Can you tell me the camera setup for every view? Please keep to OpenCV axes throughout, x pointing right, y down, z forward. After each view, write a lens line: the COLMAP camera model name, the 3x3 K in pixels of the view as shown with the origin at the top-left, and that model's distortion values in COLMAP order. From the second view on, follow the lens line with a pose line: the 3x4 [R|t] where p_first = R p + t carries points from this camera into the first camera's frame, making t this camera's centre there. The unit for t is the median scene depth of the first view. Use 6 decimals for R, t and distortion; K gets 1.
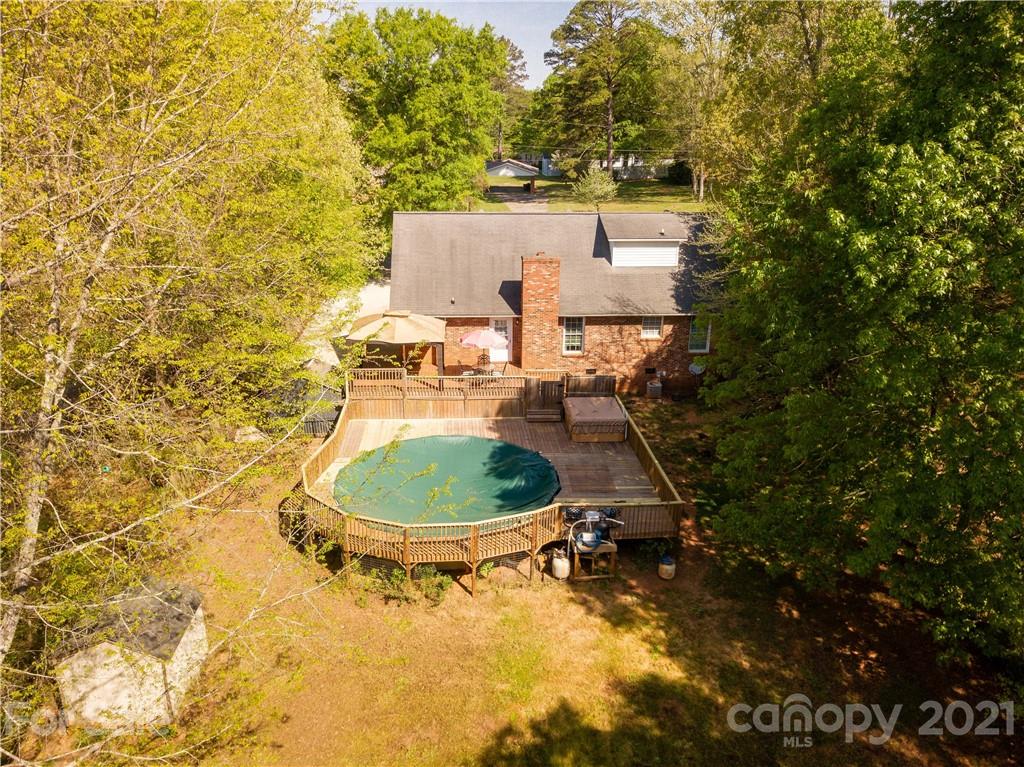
lens RADIAL K [[764.8, 0, 512.0], [0, 764.8, 383.5], [0, 0, 1]] dist [0.005194, -0.002809]
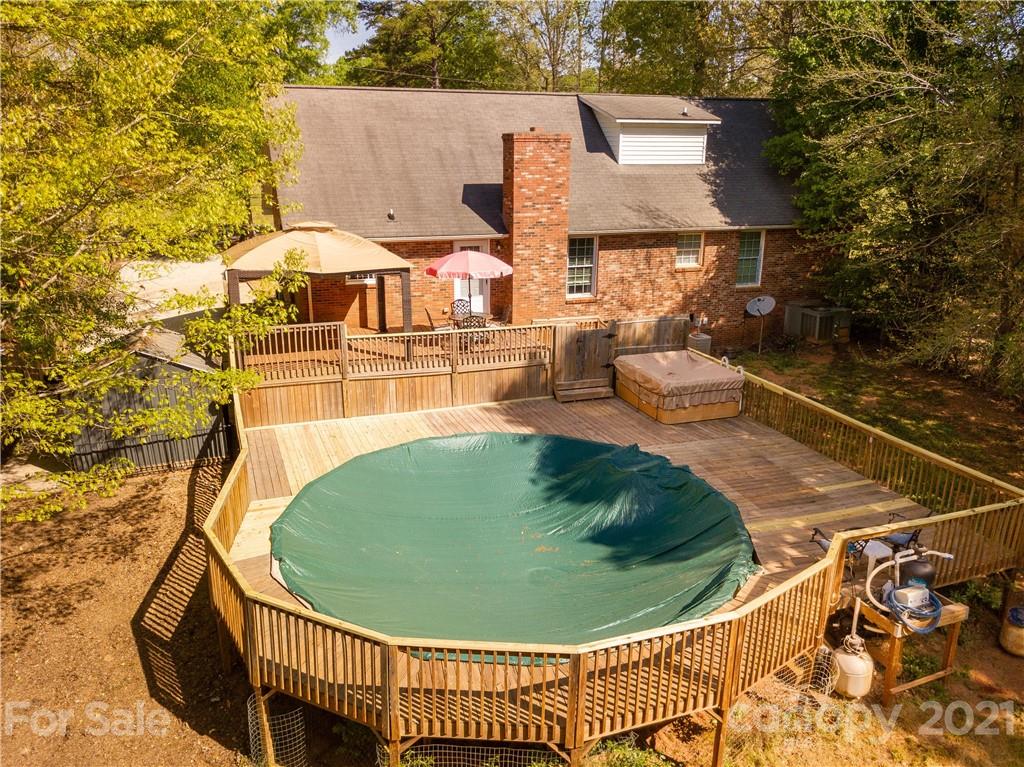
lens RADIAL K [[768.8, 0, 492.9], [0, 768.8, 378.6], [0, 0, 1]] dist [-0.003954, 0.002006]
pose [[0.958282, -0.080362, 0.274296, -0.172048], [0.092990, 0.995109, -0.033326, 0.042793], [-0.270277, 0.057442, 0.961068, 0.419811]]
